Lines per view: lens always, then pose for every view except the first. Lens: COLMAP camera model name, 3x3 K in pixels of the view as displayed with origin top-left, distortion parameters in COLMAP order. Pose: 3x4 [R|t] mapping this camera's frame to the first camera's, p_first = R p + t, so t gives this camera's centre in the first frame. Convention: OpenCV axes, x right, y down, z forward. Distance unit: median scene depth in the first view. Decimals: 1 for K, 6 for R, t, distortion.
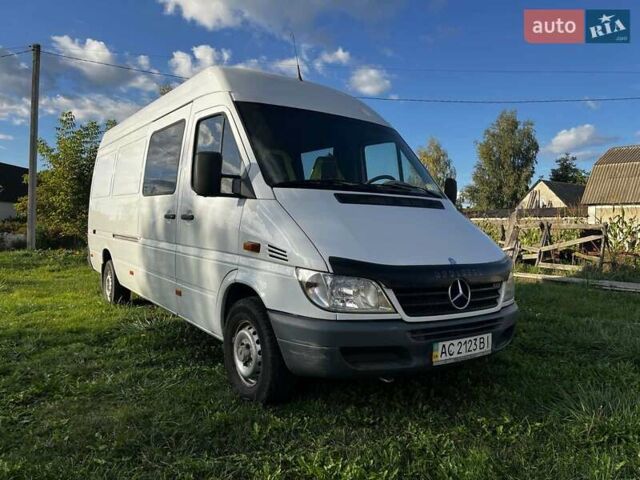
lens RADIAL K [[510.9, 0, 320.0], [0, 510.9, 240.0], [0, 0, 1]] dist [0.003126, 0.000101]
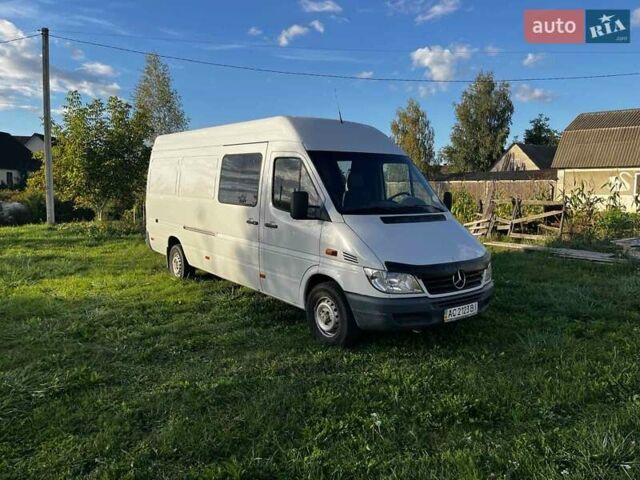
lens RADIAL K [[489.5, 0, 320.0], [0, 489.5, 240.0], [0, 0, 1]] dist [0.000216, -0.002284]
pose [[0.999395, -0.019090, 0.029078, -0.190586], [0.016774, 0.996820, 0.077898, -0.131752], [-0.030473, -0.077363, 0.996537, -0.482208]]
